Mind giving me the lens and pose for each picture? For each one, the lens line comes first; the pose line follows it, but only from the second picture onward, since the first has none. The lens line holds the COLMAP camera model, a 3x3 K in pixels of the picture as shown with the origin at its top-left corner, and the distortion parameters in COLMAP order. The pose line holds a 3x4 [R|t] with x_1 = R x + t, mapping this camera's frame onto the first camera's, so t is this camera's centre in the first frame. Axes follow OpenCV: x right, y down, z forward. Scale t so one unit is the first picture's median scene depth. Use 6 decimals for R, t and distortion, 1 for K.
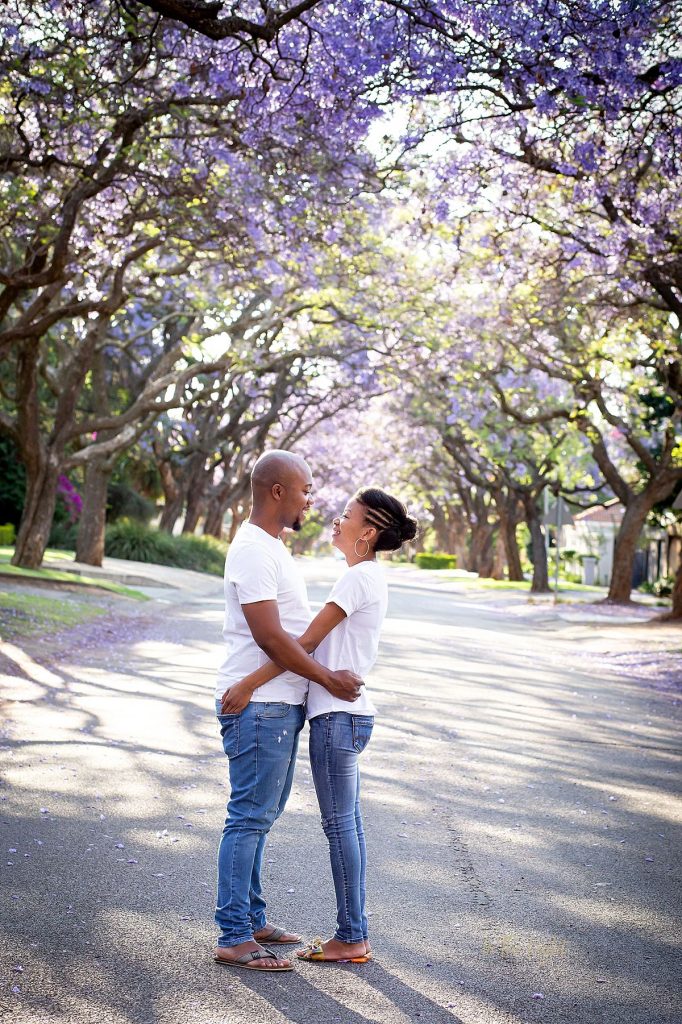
lens RADIAL K [[2518.8, 0, 341.0], [0, 2518.8, 512.0], [0, 0, 1]] dist [-0.619494, 5.807498]
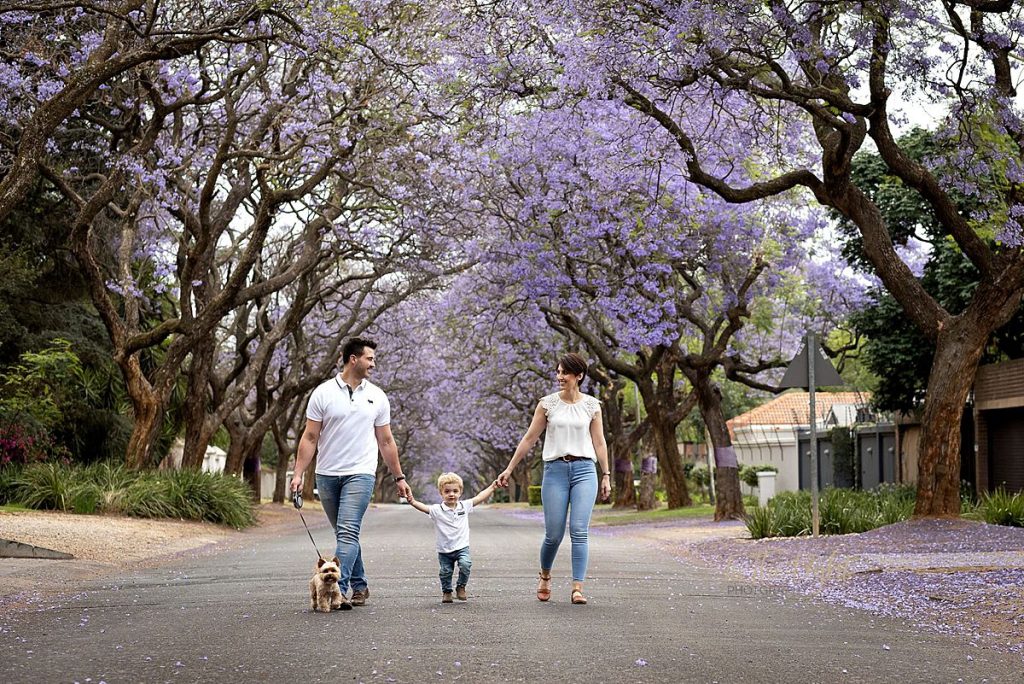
lens RADIAL K [[2533.1, 0, 512.0], [0, 2533.1, 342.0], [0, 0, 1]] dist [0.976873, 0.163870]
pose [[0.997584, -0.060373, 0.034380, 0.003026], [0.061864, 0.997110, -0.044102, 0.009451], [-0.031618, 0.046123, 0.998435, 0.280318]]
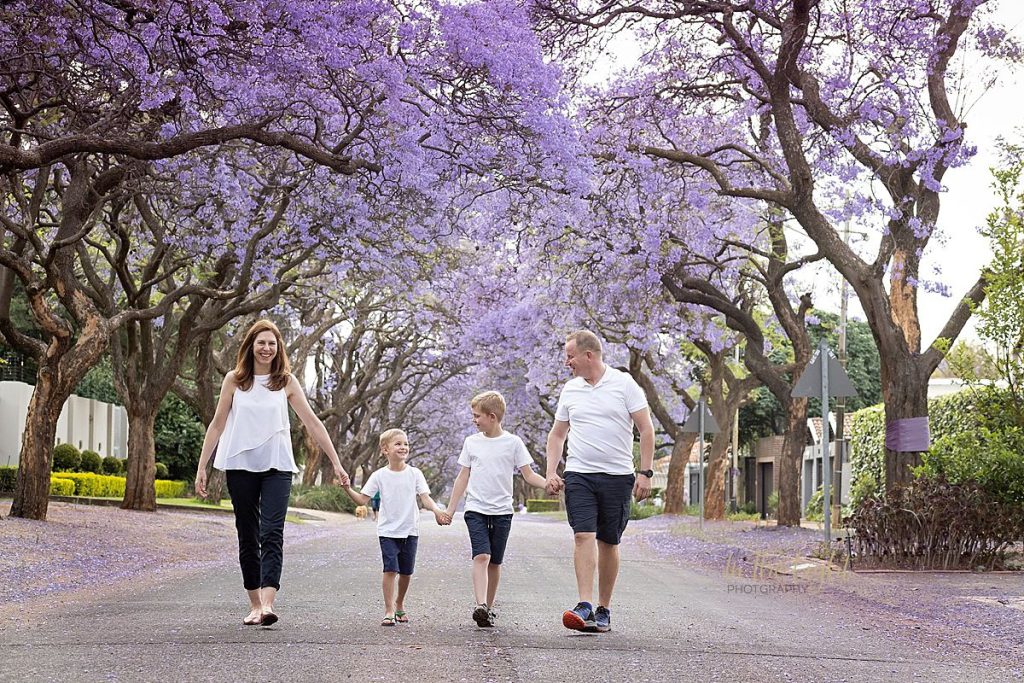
lens RADIAL K [[2518.8, 0, 512.0], [0, 2518.8, 341.5], [0, 0, 1]] dist [-0.619494, 5.807498]
pose [[0.998911, -0.041463, 0.021389, 0.003359], [0.042544, 0.997696, -0.052854, 0.006523], [-0.019149, 0.053707, 0.998373, -0.175762]]
